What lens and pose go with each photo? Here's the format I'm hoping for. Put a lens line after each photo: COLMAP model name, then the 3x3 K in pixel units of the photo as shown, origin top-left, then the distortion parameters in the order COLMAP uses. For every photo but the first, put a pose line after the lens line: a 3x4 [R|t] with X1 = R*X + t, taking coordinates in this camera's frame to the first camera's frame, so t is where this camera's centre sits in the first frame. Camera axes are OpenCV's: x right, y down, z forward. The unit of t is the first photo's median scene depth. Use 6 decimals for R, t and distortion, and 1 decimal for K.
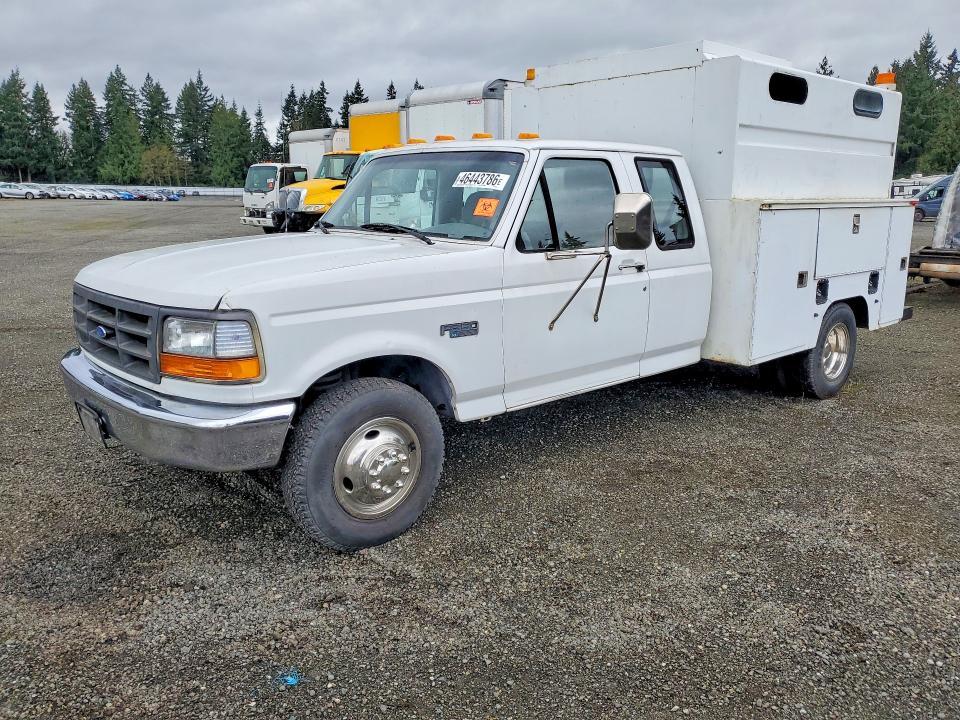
lens RADIAL K [[737.9, 0, 480.0], [0, 737.9, 360.0], [0, 0, 1]] dist [-0.008916, -0.004500]
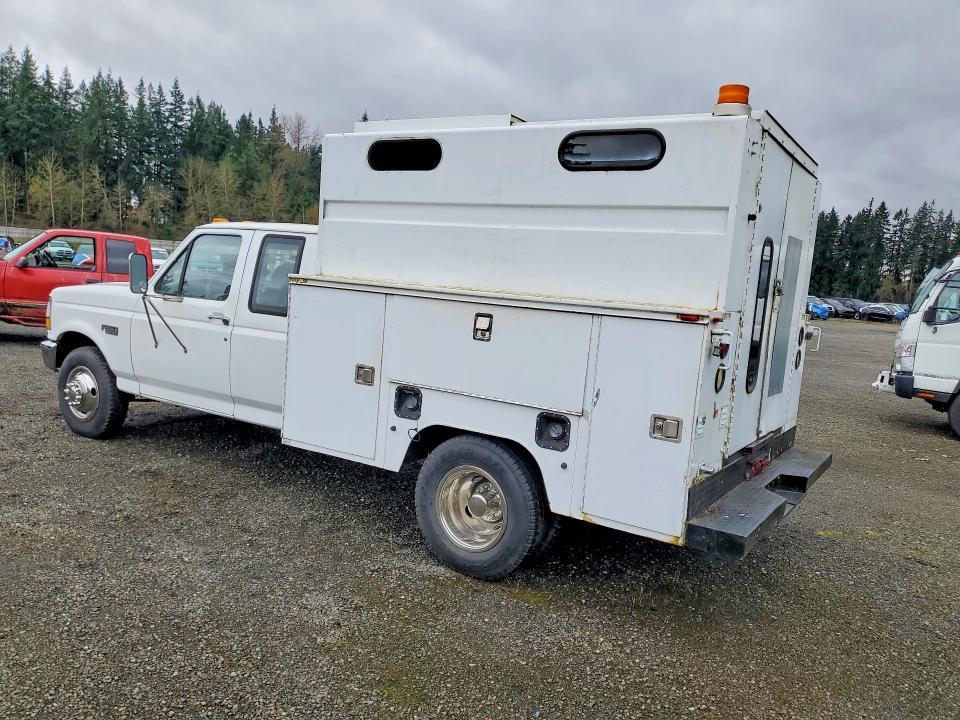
lens RADIAL K [[696.6, 0, 480.0], [0, 696.6, 360.0], [0, 0, 1]] dist [0.010142, -0.000992]
pose [[0.324154, 0.143573, -0.935046, 1.199032], [-0.278559, 0.959080, 0.050695, -0.199755], [0.904063, 0.244032, 0.350883, 0.827201]]
